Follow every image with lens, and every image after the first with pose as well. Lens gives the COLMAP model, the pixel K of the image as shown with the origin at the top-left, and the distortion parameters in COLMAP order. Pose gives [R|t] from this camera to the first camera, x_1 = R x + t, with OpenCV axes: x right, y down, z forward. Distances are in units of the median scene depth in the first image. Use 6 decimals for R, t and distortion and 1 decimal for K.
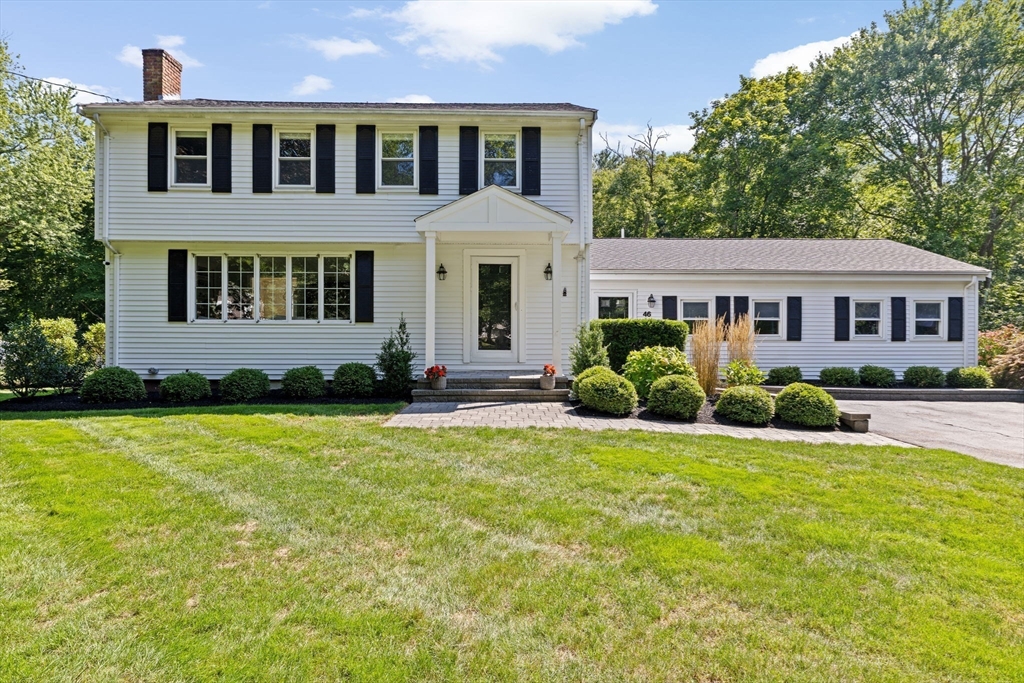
lens RADIAL K [[625.2, 0, 512.0], [0, 625.2, 341.5], [0, 0, 1]] dist [-0.009824, -0.001713]
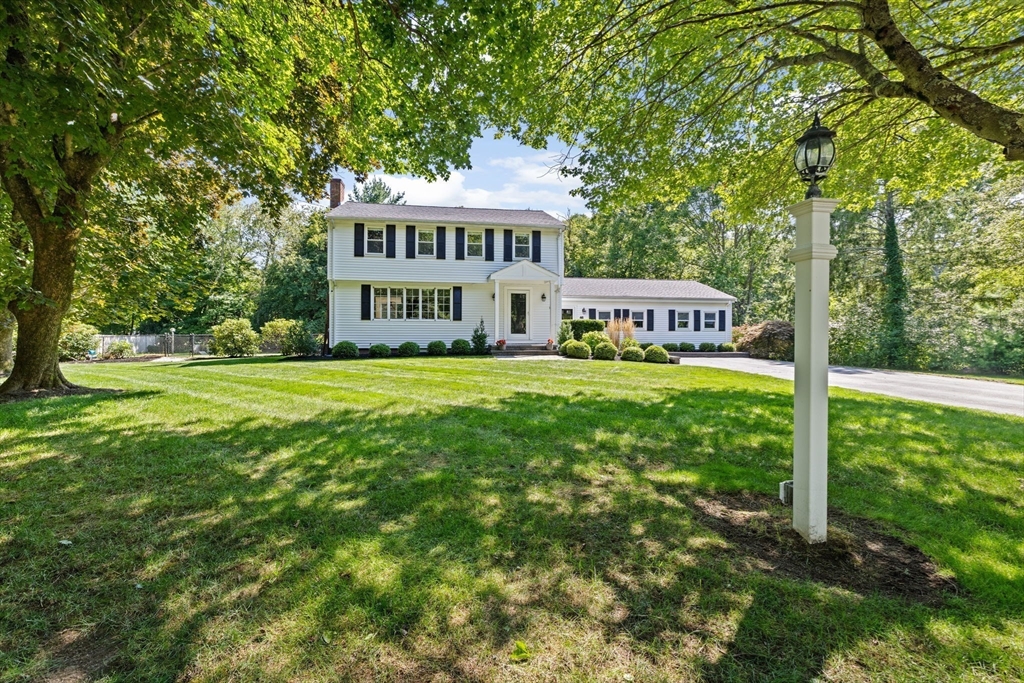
lens RADIAL K [[453.1, 0, 517.1], [0, 453.1, 338.9], [0, 0, 1]] dist [-0.049049, 0.017697]
pose [[0.989332, -0.002179, 0.145664, -0.256272], [0.001972, 0.999997, 0.001562, 0.028567], [-0.145667, -0.001258, 0.989333, -0.526006]]
